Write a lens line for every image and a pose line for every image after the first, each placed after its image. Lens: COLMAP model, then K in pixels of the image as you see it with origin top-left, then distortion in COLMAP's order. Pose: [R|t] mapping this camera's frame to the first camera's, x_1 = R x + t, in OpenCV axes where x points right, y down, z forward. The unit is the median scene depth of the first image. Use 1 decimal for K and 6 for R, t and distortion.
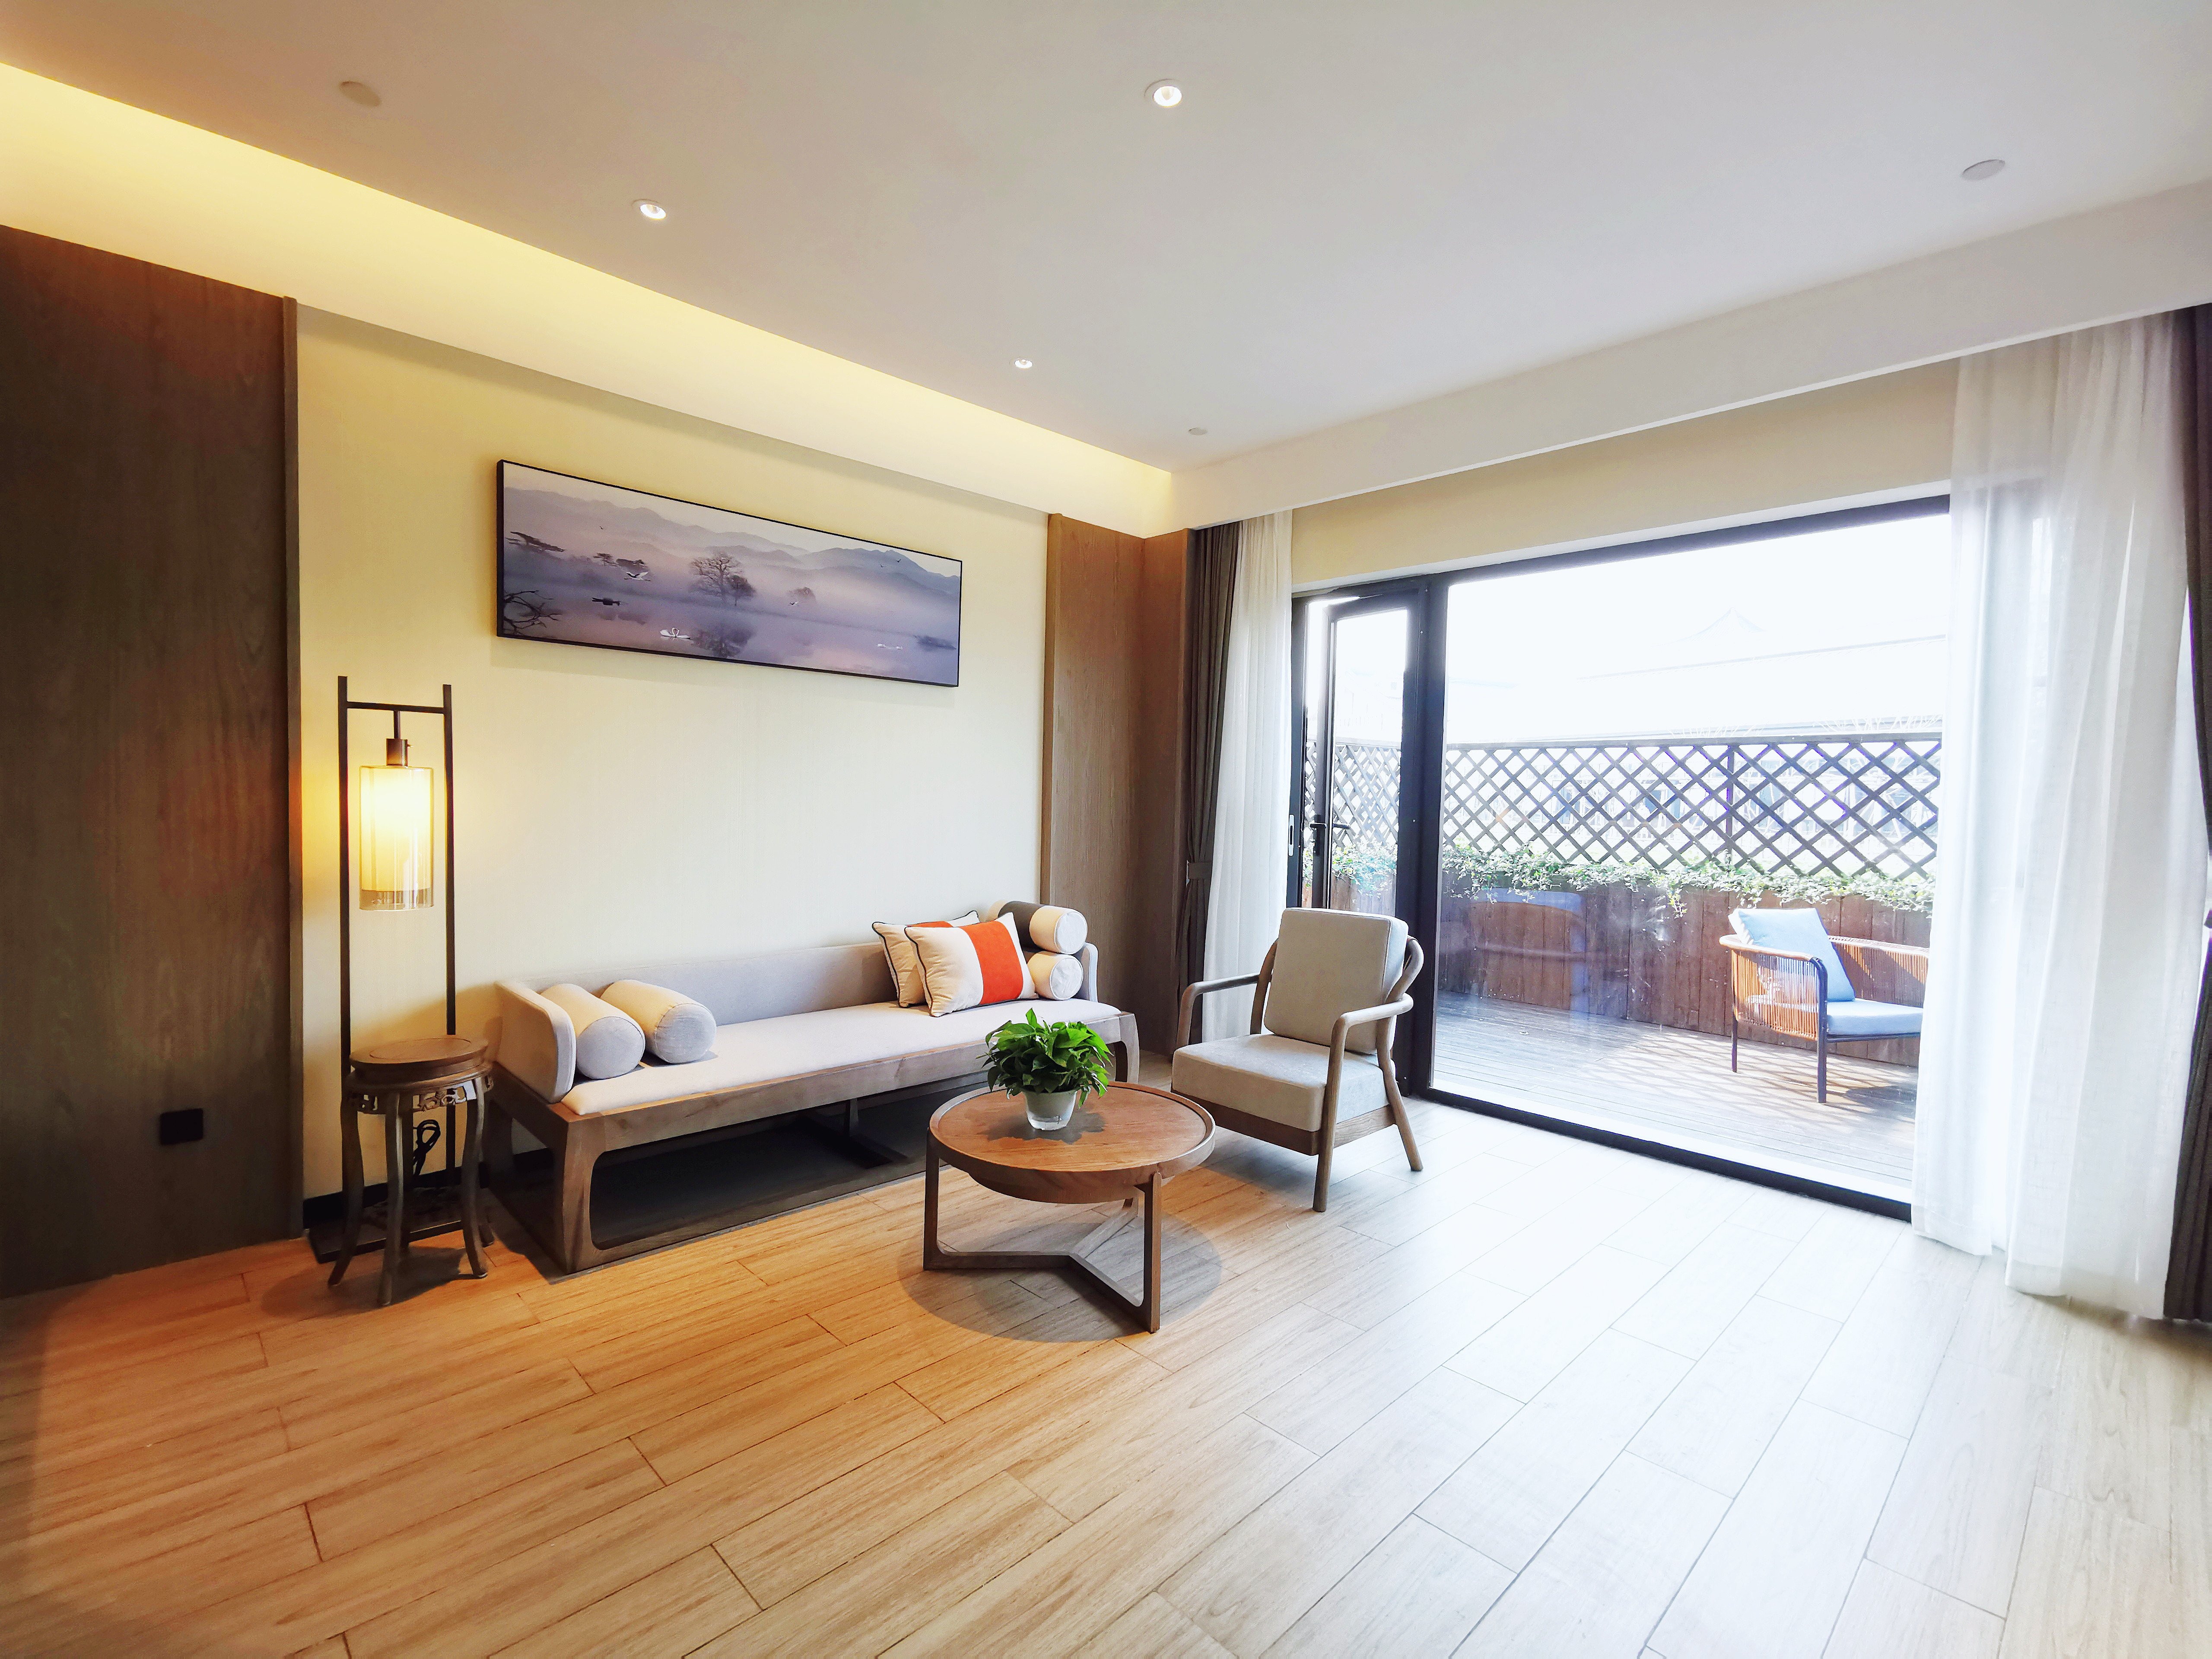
lens RADIAL K [[999.5, 0, 1106.0], [0, 999.5, 829.5], [0, 0, 1]] dist [-0.000269, 0.000466]
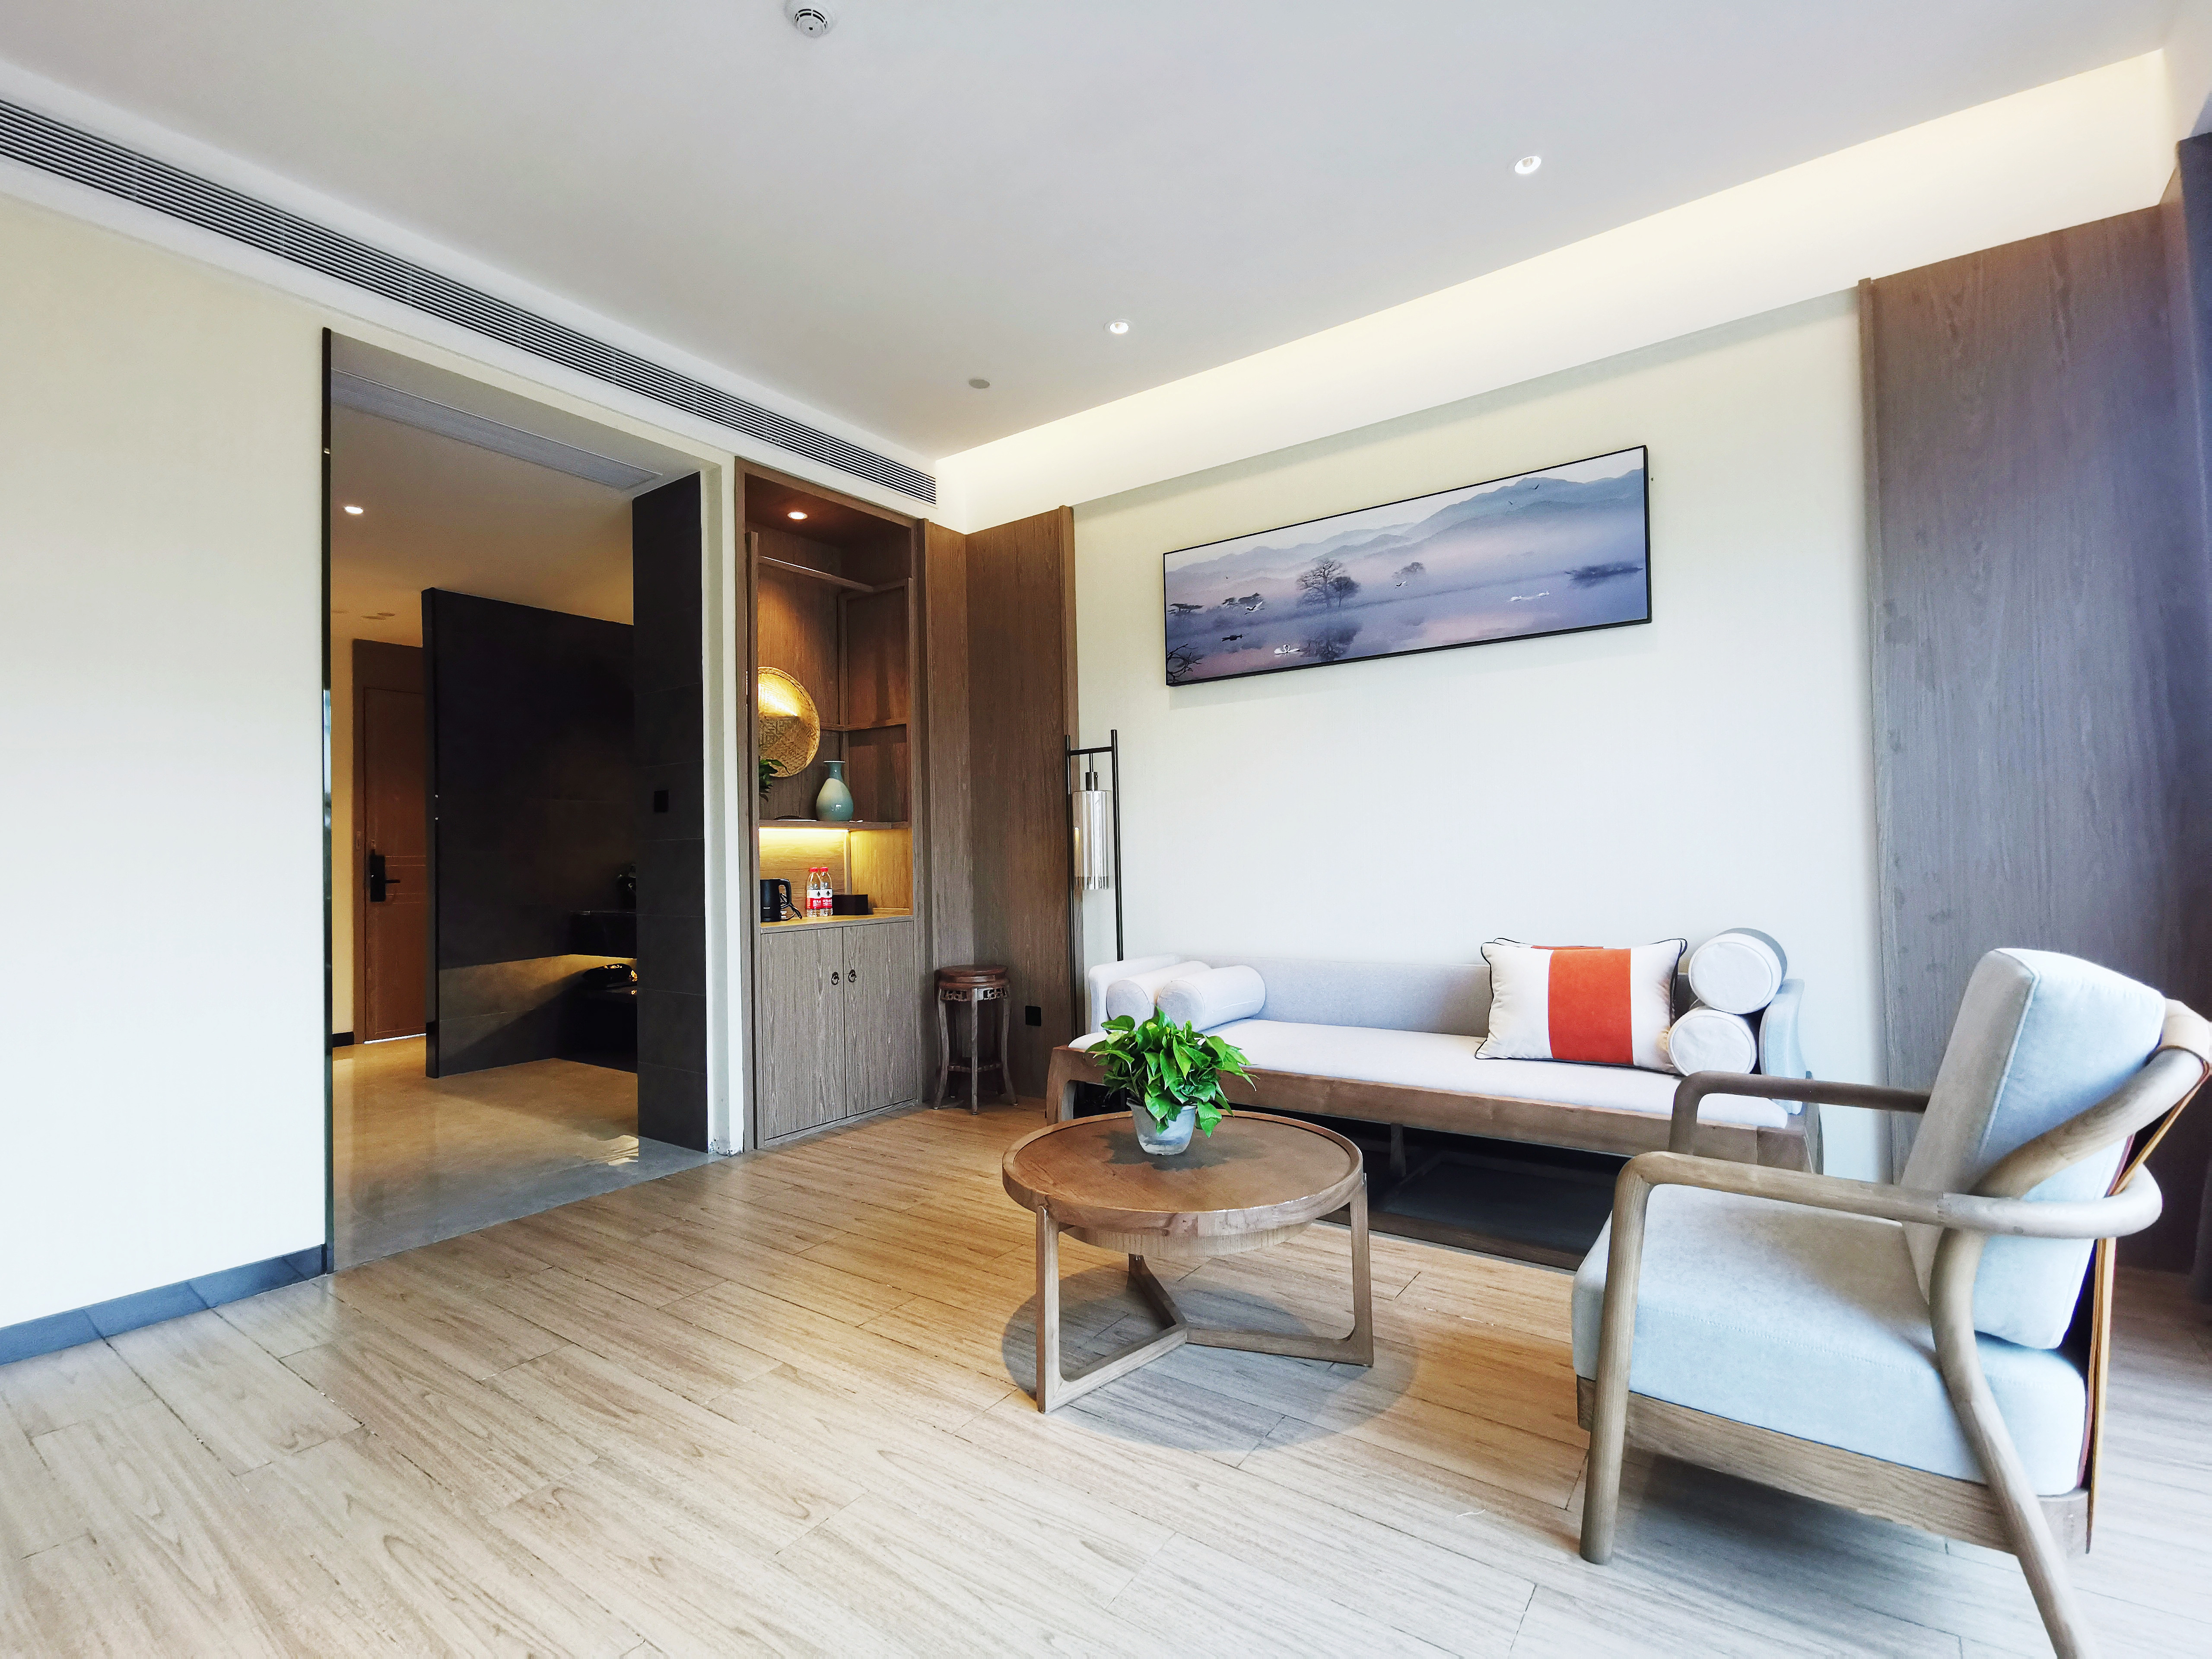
lens RADIAL K [[999.5, 0, 1106.0], [0, 999.5, 829.5], [0, 0, 1]] dist [-0.000269, 0.000466]
pose [[0.190243, -0.054929, -0.980199, 0.672273], [-0.006041, 0.998349, -0.057119, 0.070792], [0.981718, 0.016788, 0.189597, 0.702909]]
